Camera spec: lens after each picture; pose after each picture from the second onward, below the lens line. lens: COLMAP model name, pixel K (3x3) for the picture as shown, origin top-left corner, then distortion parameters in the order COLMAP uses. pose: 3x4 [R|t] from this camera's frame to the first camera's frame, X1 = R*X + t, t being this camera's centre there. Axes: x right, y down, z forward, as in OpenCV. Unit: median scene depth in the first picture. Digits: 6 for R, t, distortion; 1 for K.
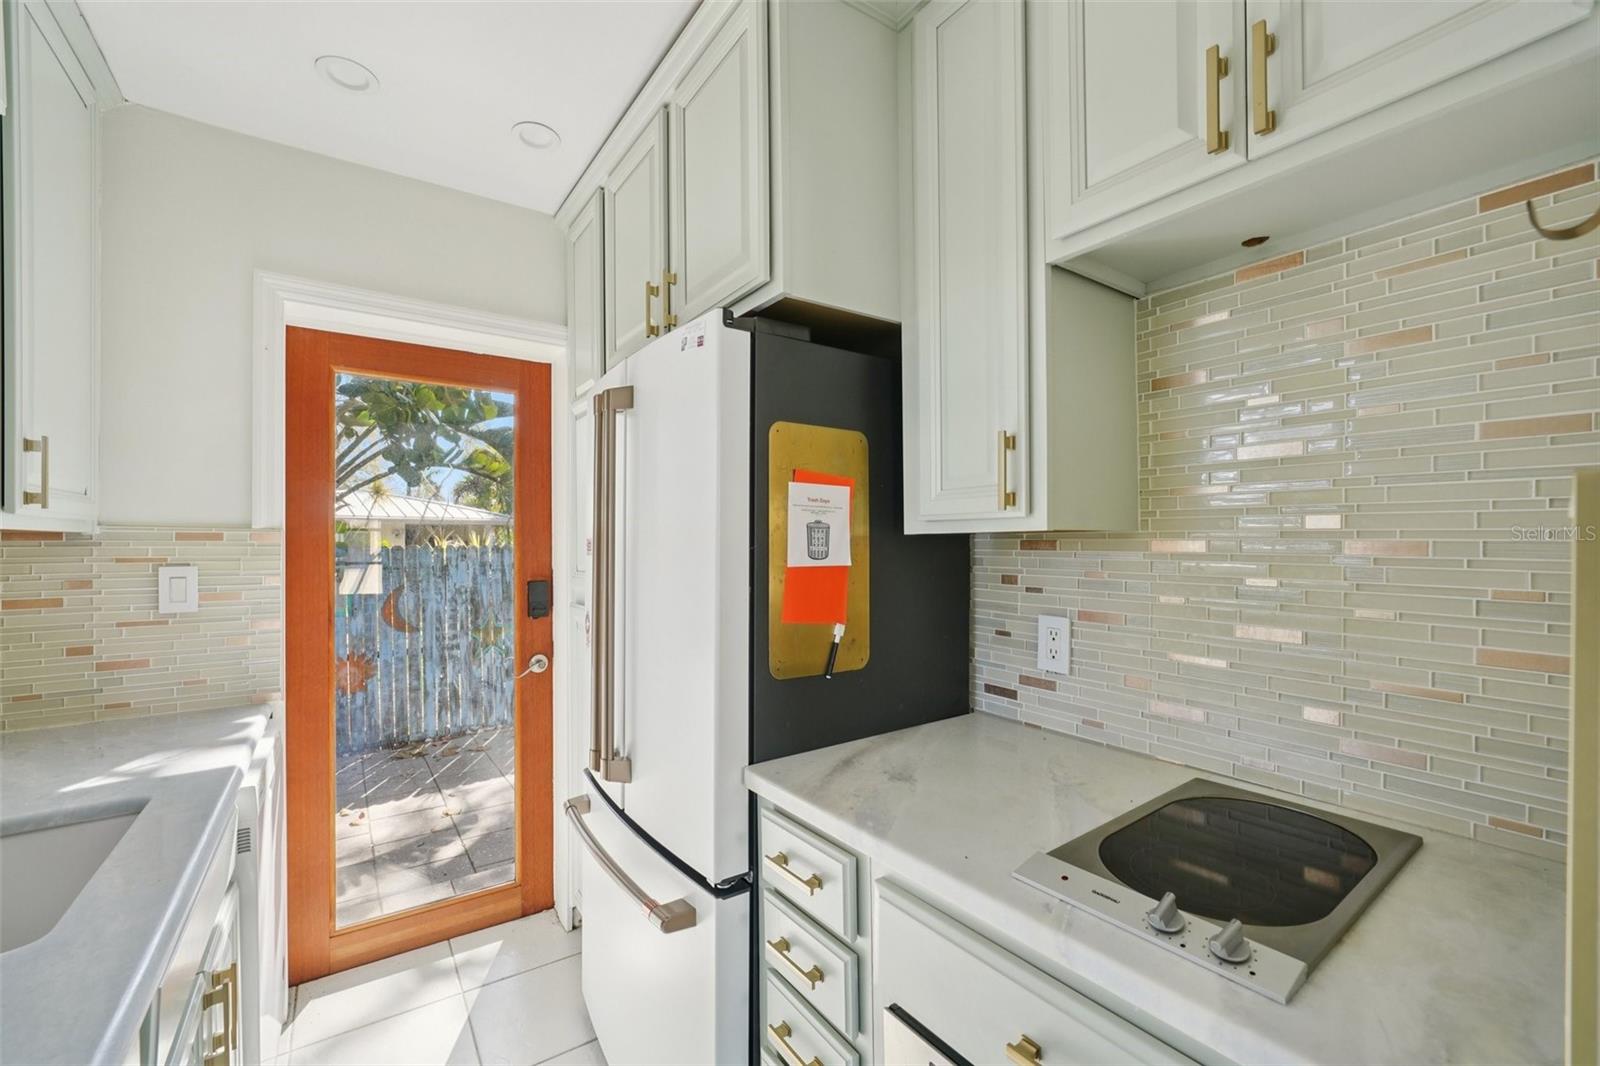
lens RADIAL K [[668.0, 0, 801.4], [0, 668.0, 542.3], [0, 0, 1]] dist [-0.014353, 0.004289]
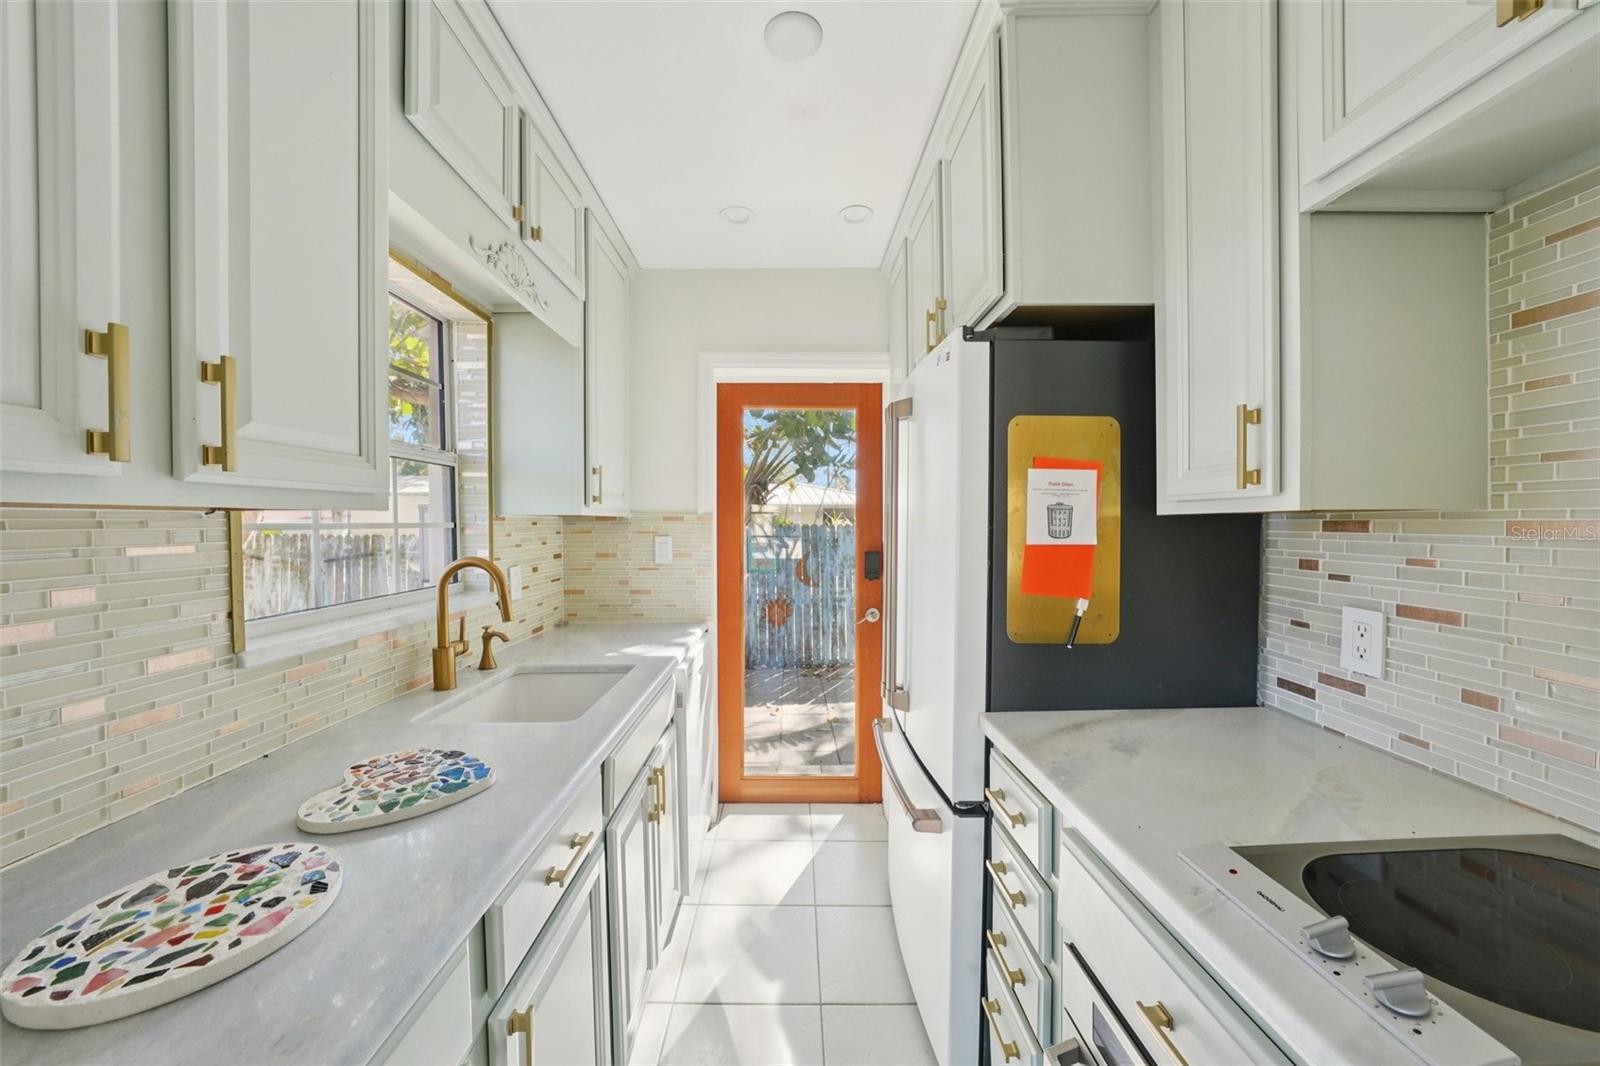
lens RADIAL K [[586.2, 0, 800.0], [0, 586.2, 533.0], [0, 0, 1]] dist [-0.029900, 0.006464]
pose [[0.816126, 0.011448, -0.577760, 0.217639], [0.000072, 0.999802, 0.019912, -0.002128], [0.577874, -0.016293, 0.815964, -0.021258]]
